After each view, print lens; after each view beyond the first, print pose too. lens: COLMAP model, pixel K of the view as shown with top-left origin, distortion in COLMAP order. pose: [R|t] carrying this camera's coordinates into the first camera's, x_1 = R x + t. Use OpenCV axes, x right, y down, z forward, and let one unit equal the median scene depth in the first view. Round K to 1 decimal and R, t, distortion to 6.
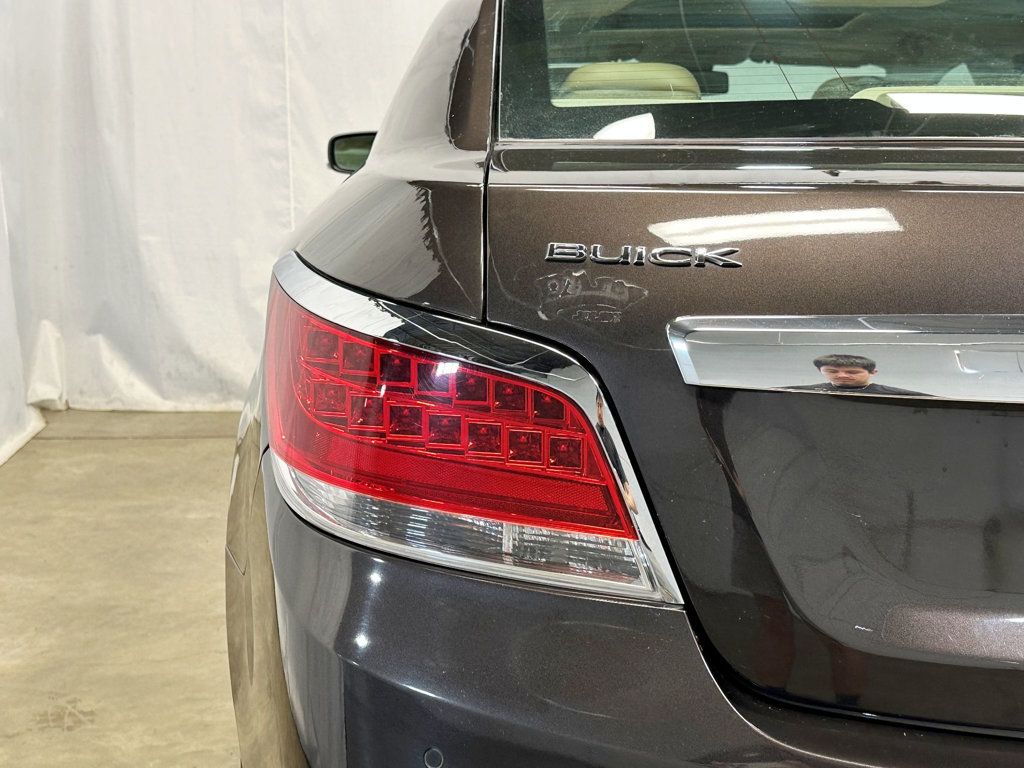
lens RADIAL K [[1300.0, 0, 512.0], [0, 1300.0, 384.0], [0, 0, 1]] dist [0.256661, -0.709310]
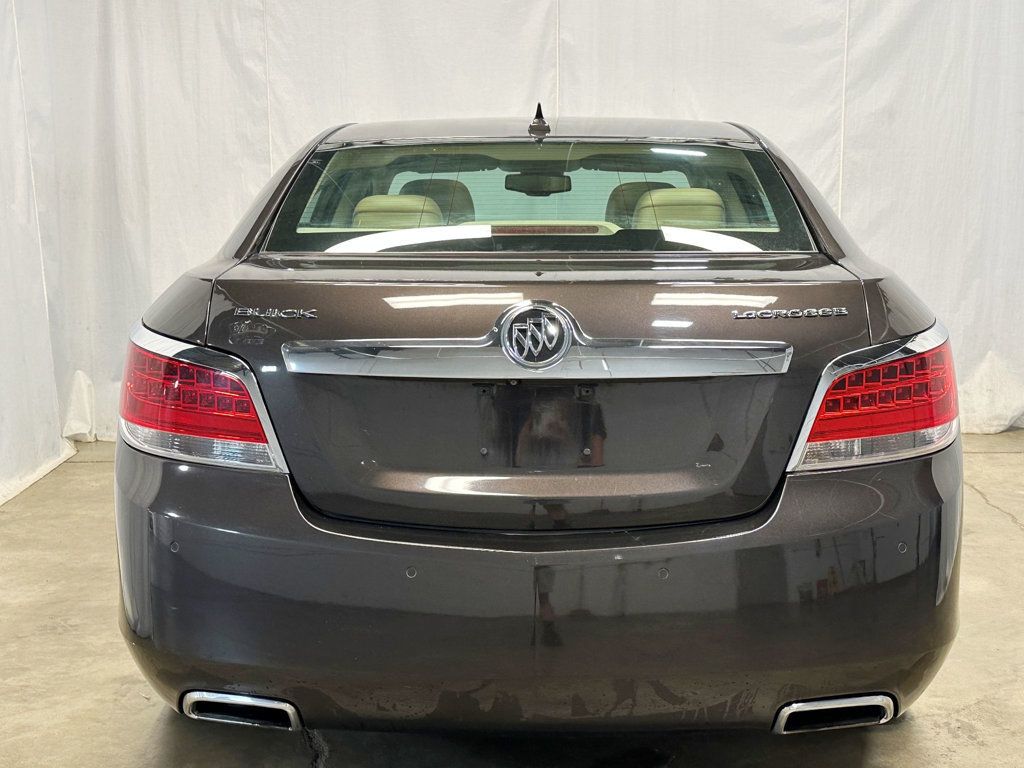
lens RADIAL K [[1300.0, 0, 512.0], [0, 1300.0, 384.0], [0, 0, 1]] dist [0.256661, -0.709310]
pose [[0.998672, -0.008933, -0.050730, 0.166710], [0.006677, 0.998989, -0.044466, 0.032392], [0.051076, 0.044068, 0.997722, -0.314122]]
